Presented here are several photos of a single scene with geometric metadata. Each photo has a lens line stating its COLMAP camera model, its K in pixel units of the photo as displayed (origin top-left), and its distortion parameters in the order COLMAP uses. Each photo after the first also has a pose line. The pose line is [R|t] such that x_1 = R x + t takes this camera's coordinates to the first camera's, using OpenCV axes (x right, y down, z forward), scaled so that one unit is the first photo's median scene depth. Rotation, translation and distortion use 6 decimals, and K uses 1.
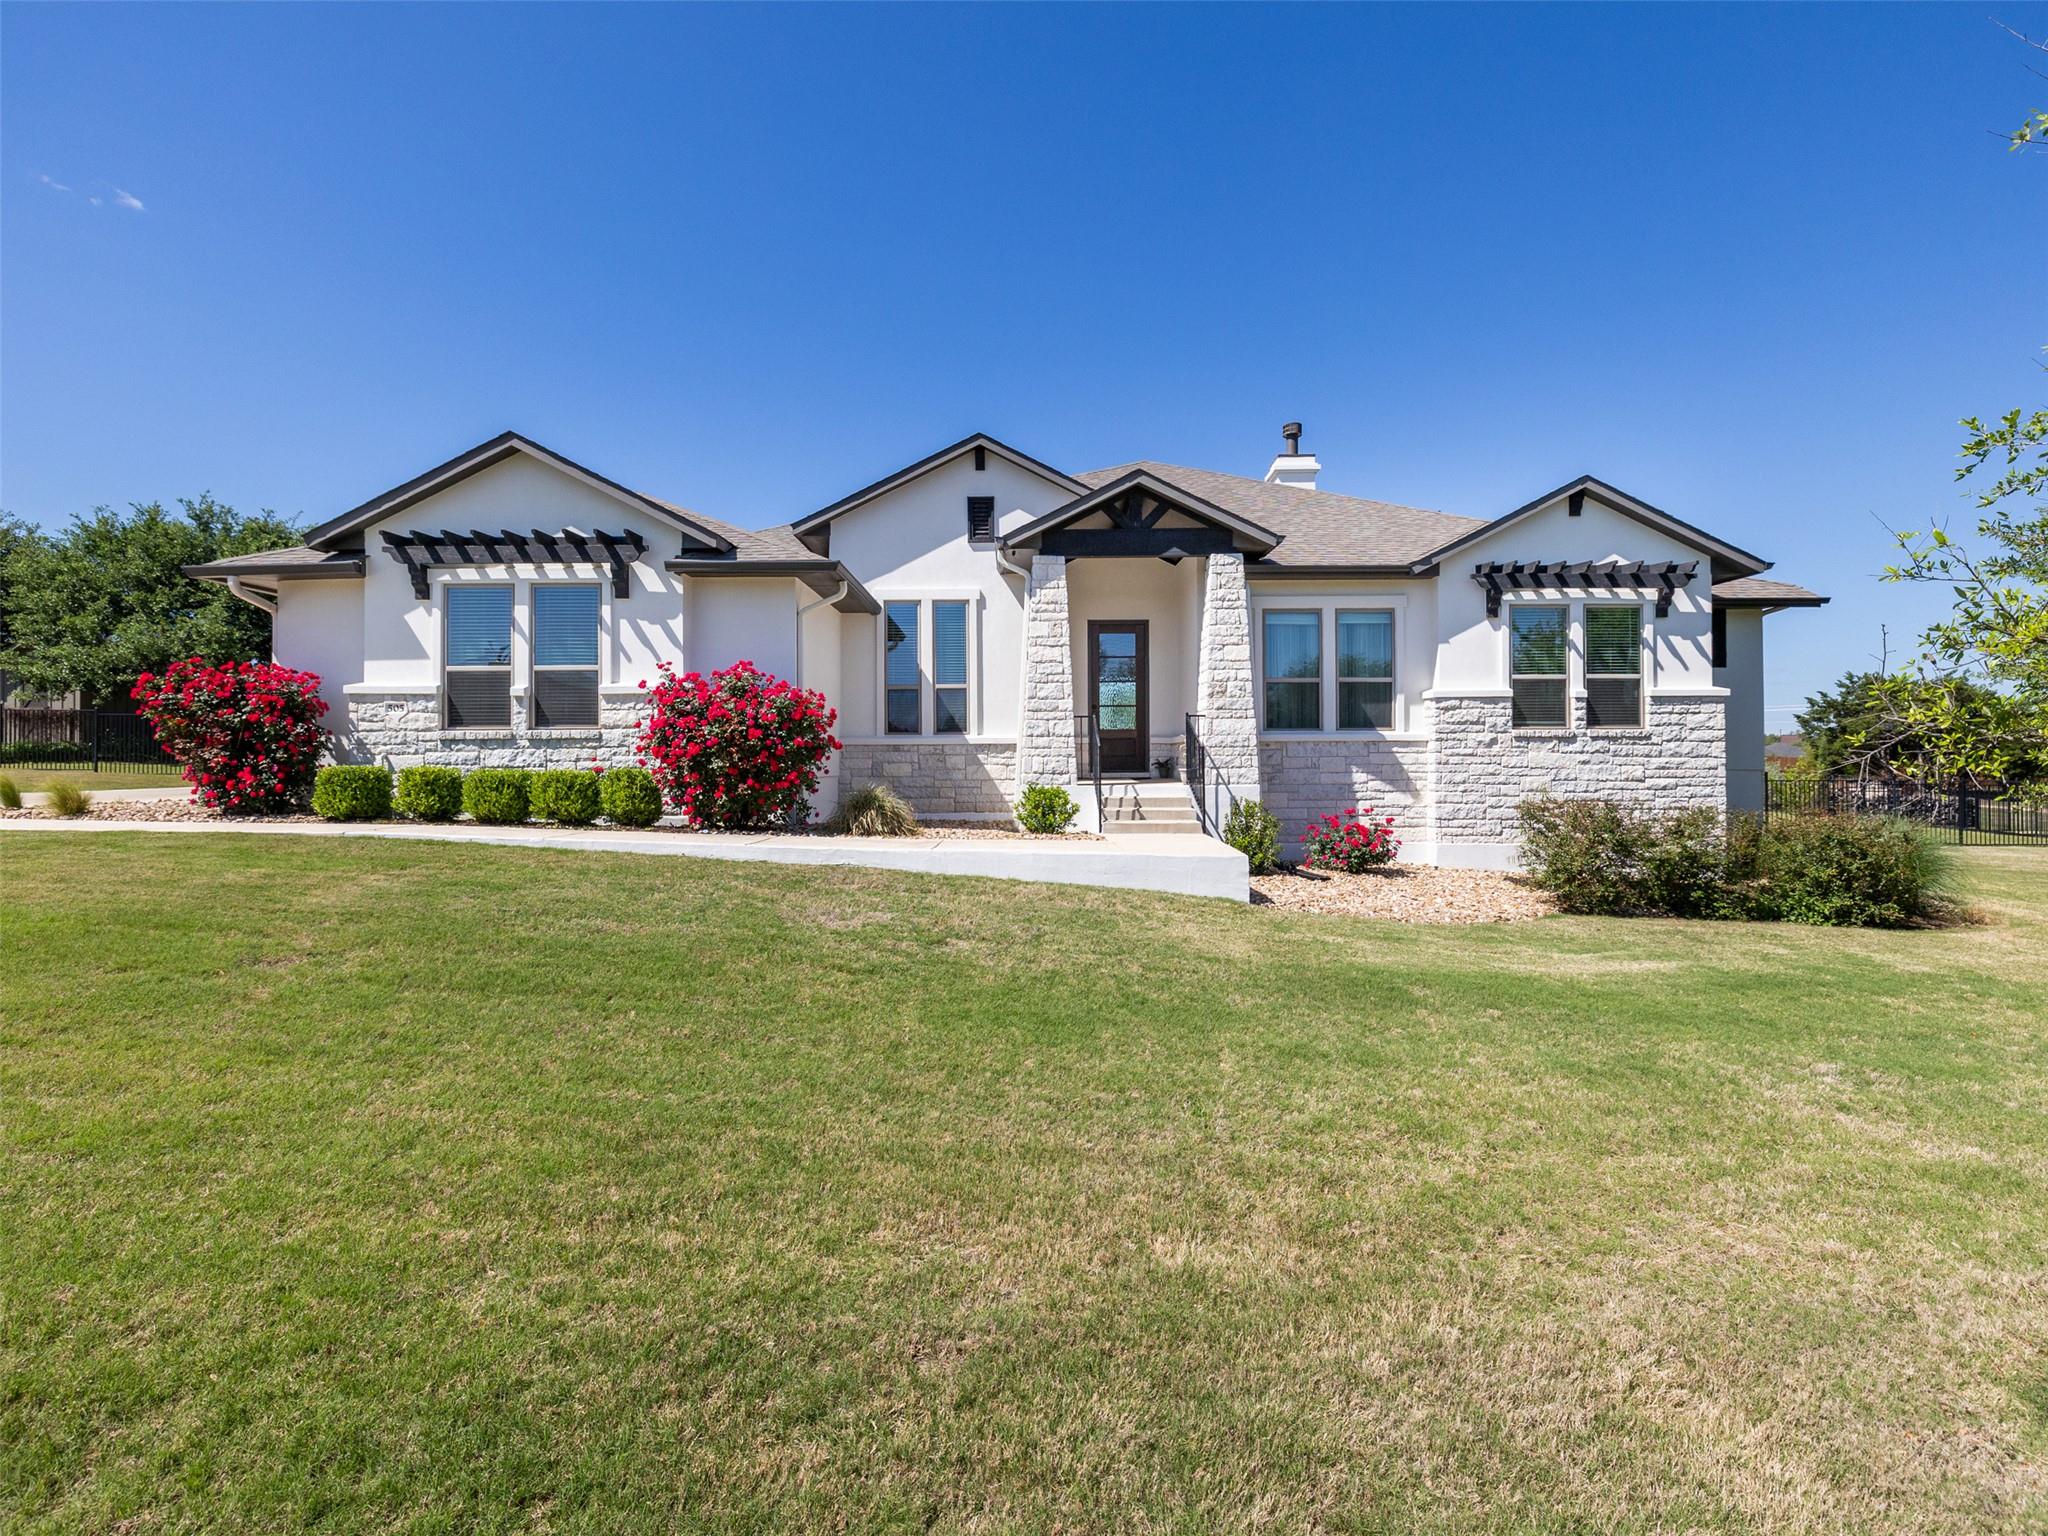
lens RADIAL K [[964.3, 0, 1023.1], [0, 964.3, 752.5], [0, 0, 1]] dist [-0.001639, 0.000561]
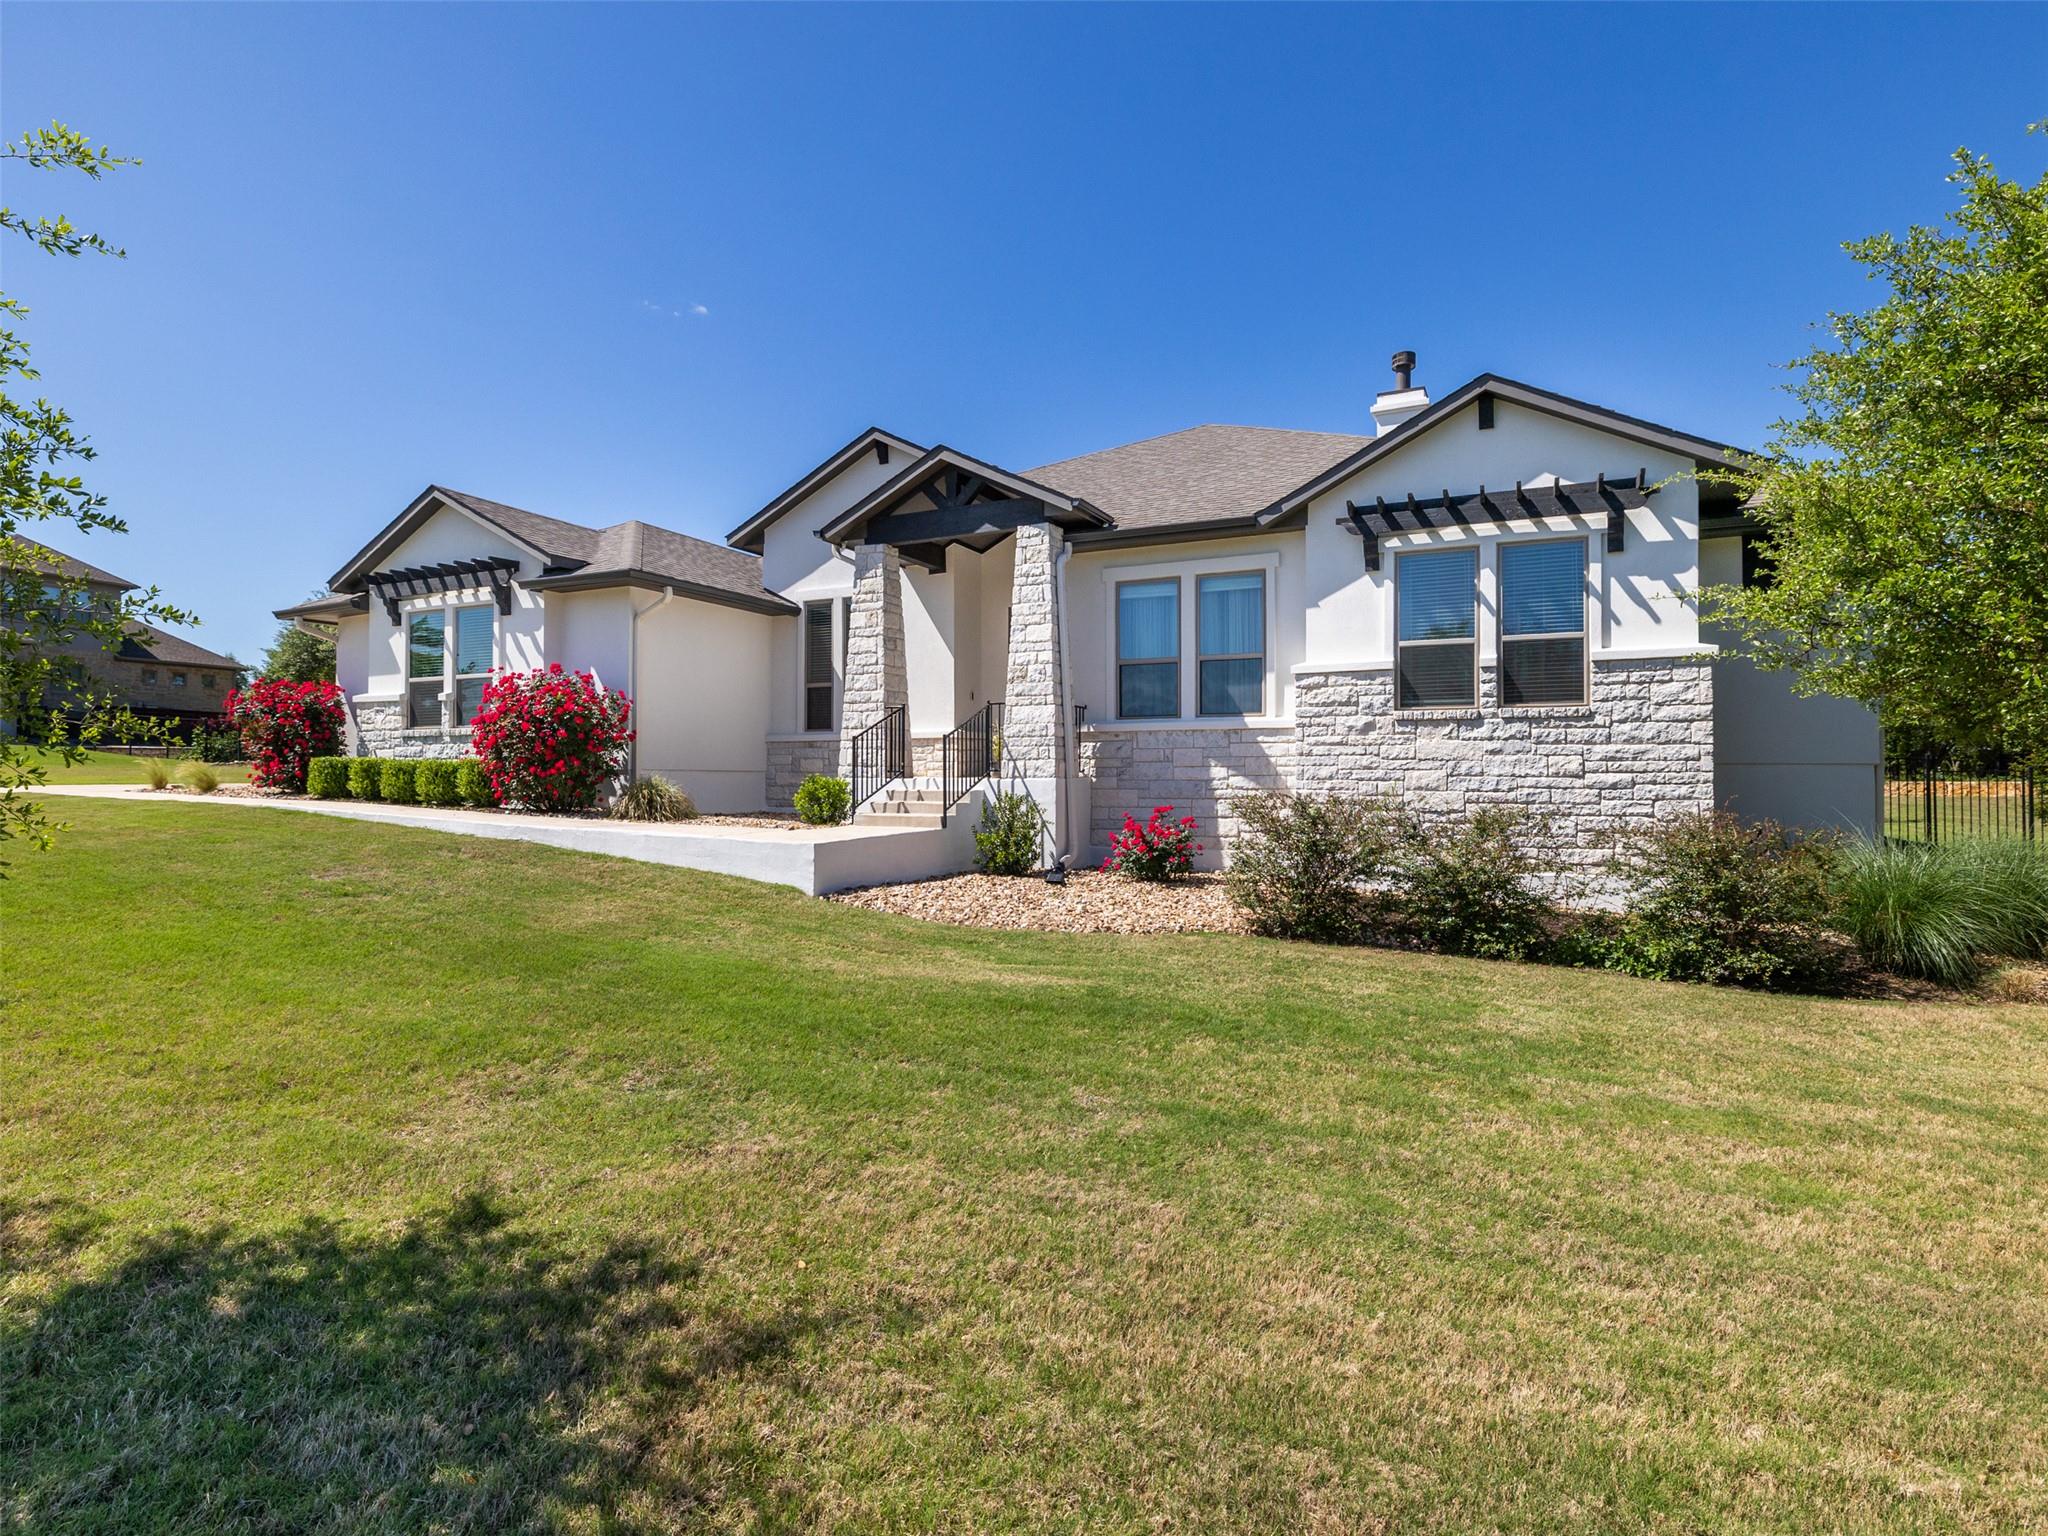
lens RADIAL K [[1033.5, 0, 1026.6], [0, 1033.5, 763.9], [0, 0, 1]] dist [-0.004354, -0.001230]
pose [[0.905466, -0.001857, -0.424415, 0.596735], [-0.000027, 0.999990, -0.004432, 0.023306], [0.424419, 0.004024, 0.905457, 0.110326]]
